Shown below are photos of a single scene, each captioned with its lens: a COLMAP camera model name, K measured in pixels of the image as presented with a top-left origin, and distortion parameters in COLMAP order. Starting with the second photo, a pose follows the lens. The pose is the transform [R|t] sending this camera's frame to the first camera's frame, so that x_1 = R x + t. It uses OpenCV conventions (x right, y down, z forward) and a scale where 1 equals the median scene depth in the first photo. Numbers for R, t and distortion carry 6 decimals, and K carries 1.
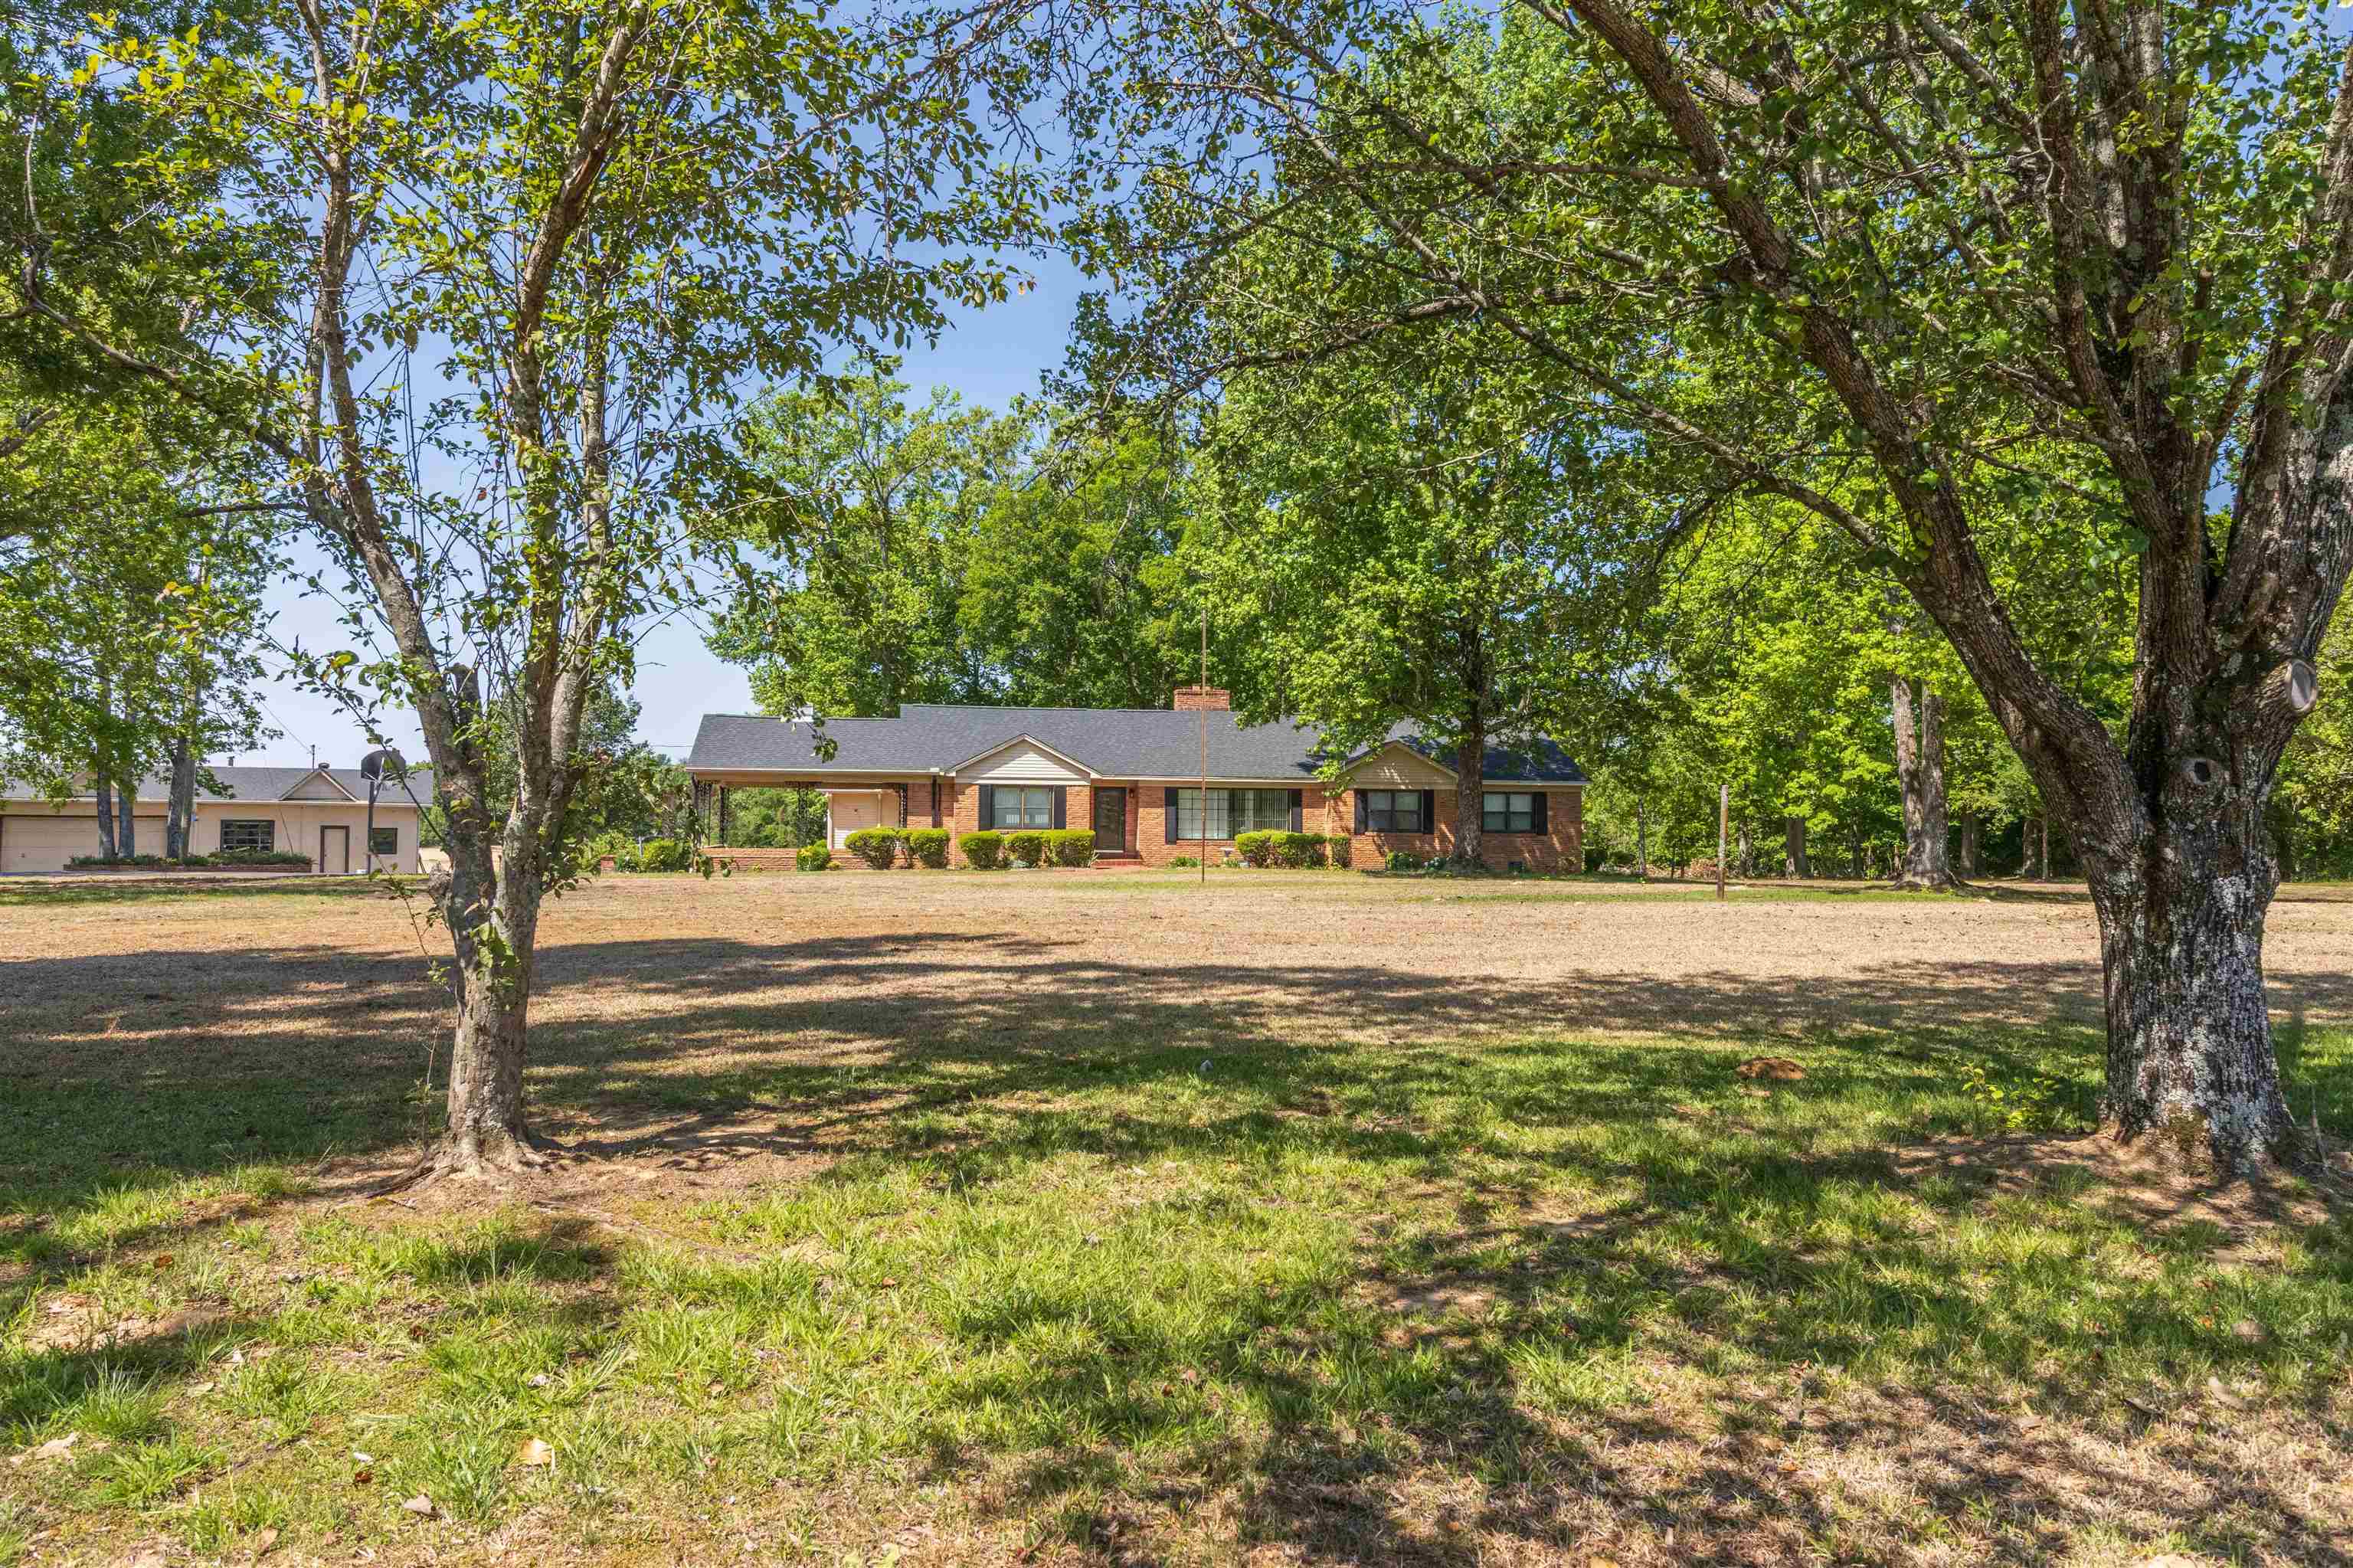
lens RADIAL K [[1597.7, 0, 1176.5], [0, 1597.7, 784.0], [0, 0, 1]] dist [0.002412, 0.000489]
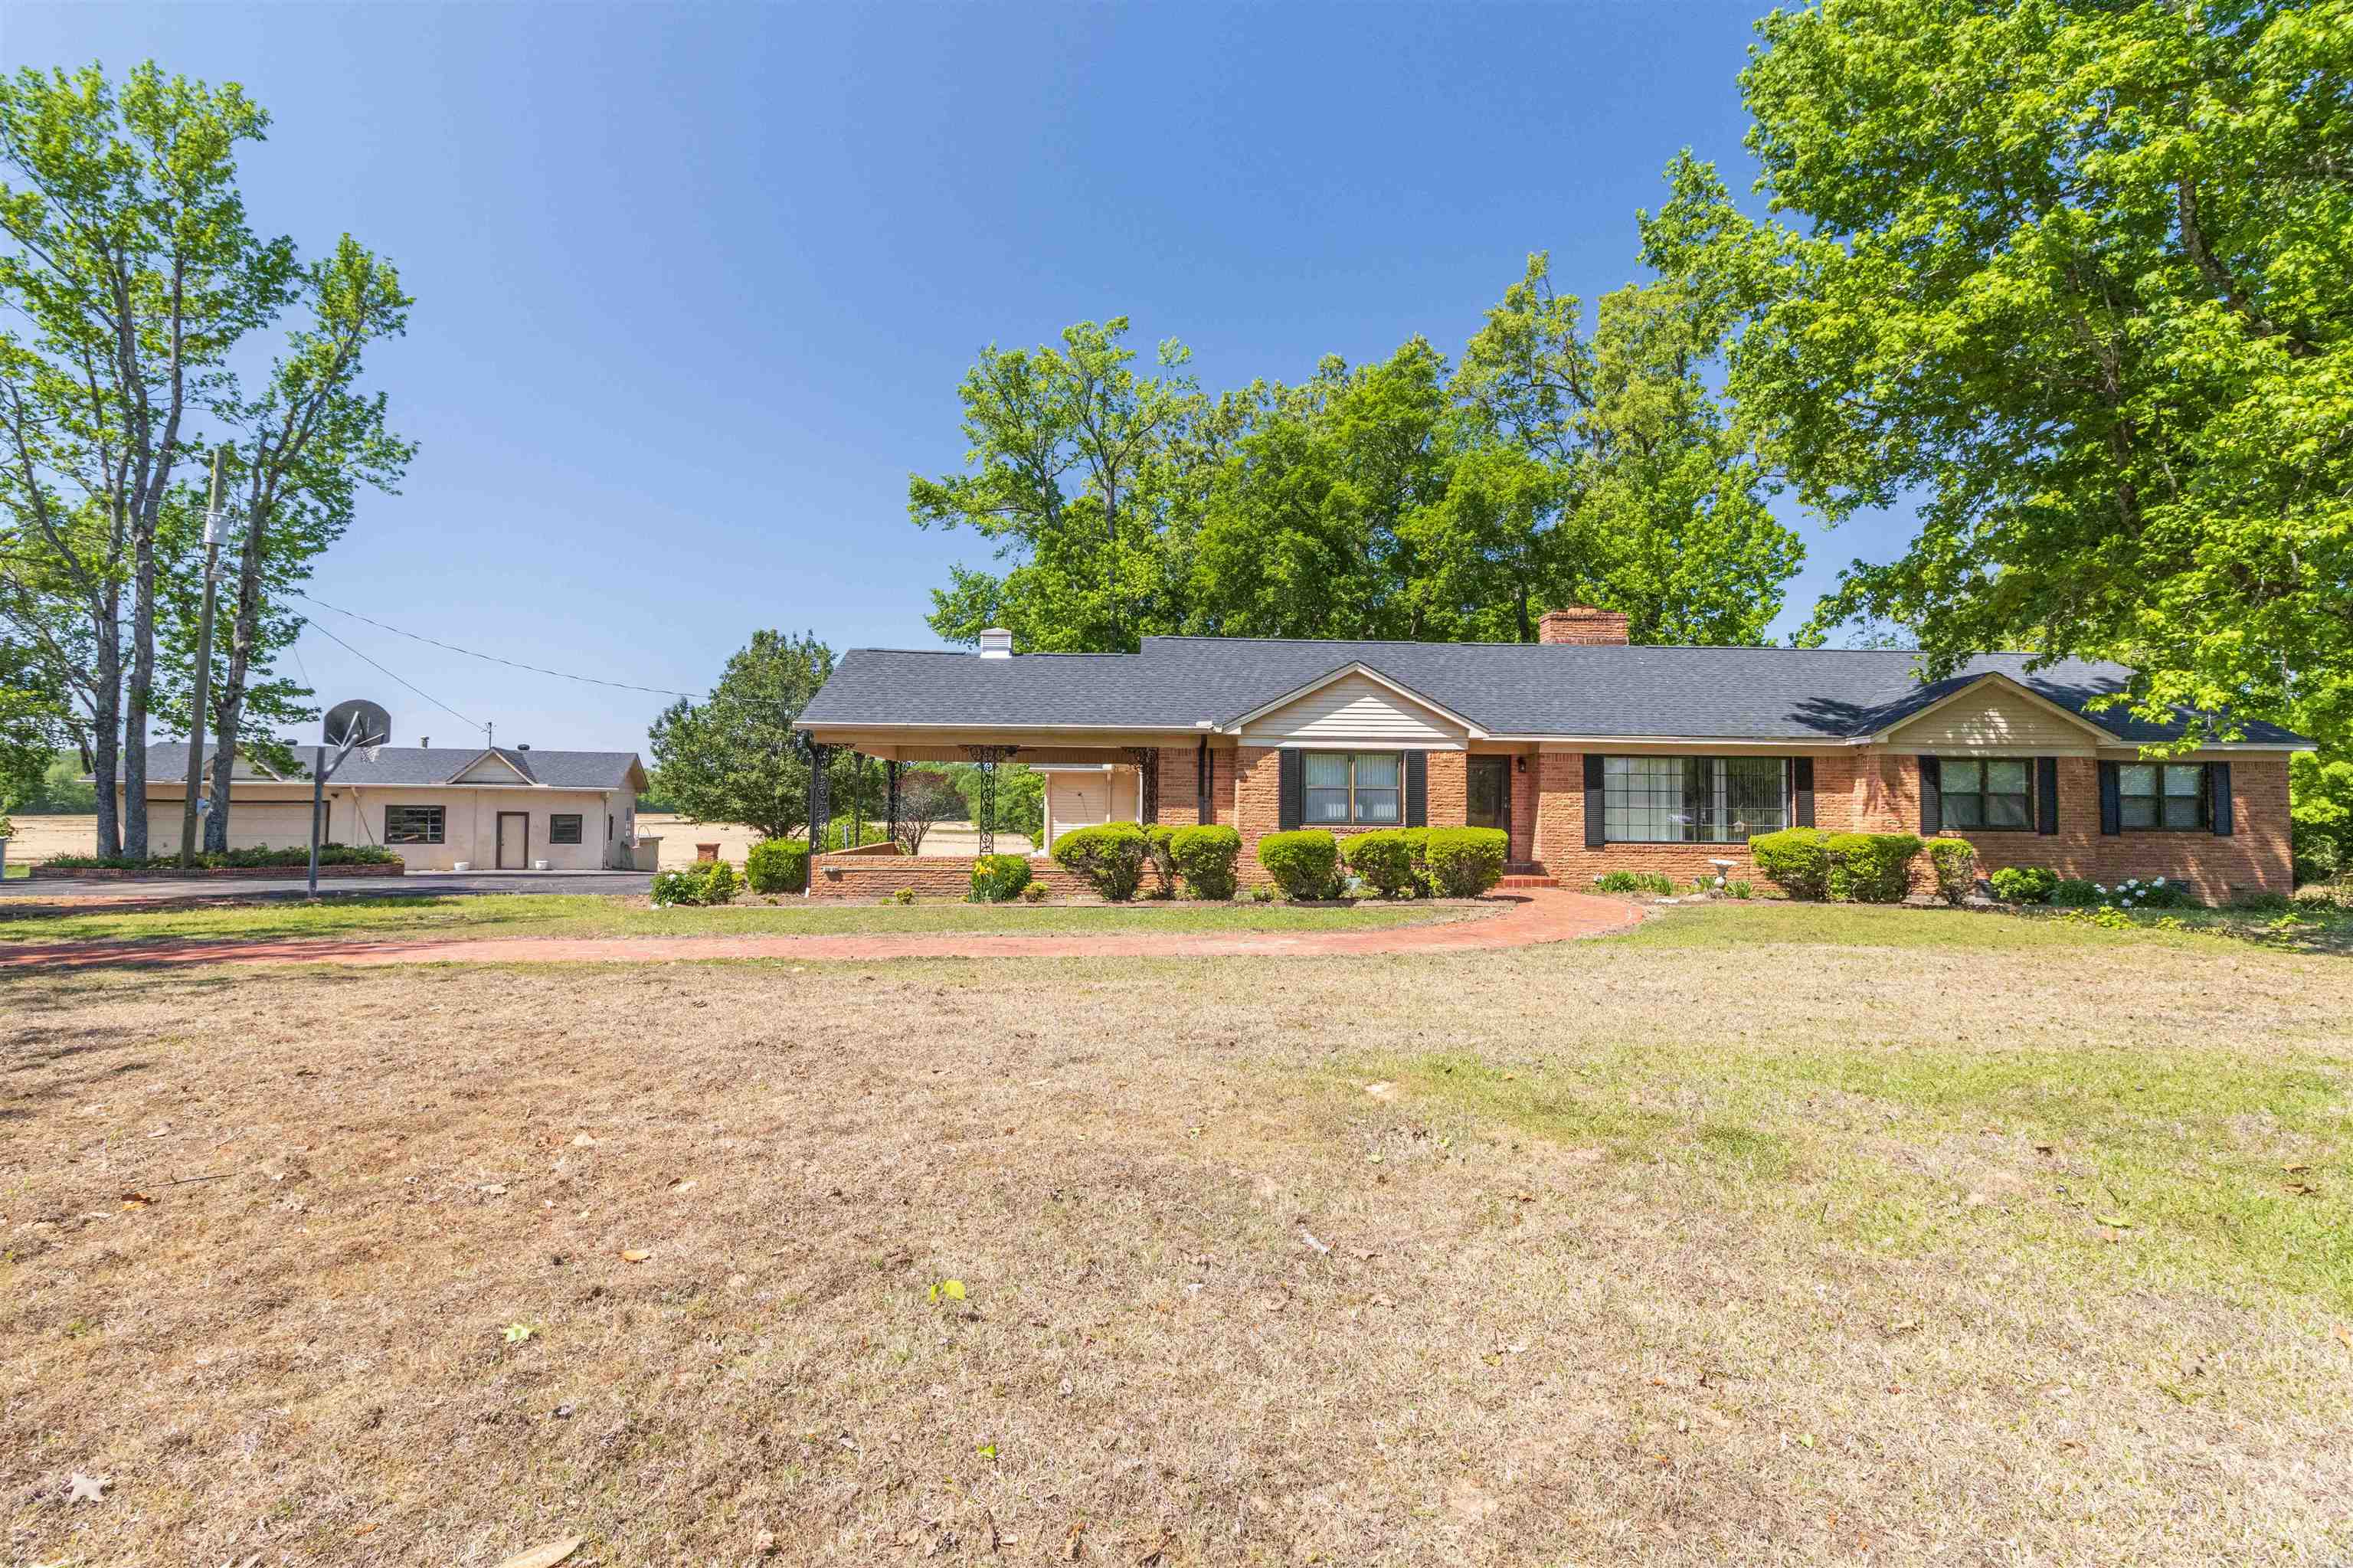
lens RADIAL K [[1089.5, 0, 1176.5], [0, 1089.5, 784.0], [0, 0, 1]] dist [-0.000785, -0.000060]
pose [[0.993241, -0.001679, -0.116058, -0.112317], [0.002376, 0.999980, 0.005868, 0.010270], [0.116046, -0.006104, 0.993225, 0.586744]]
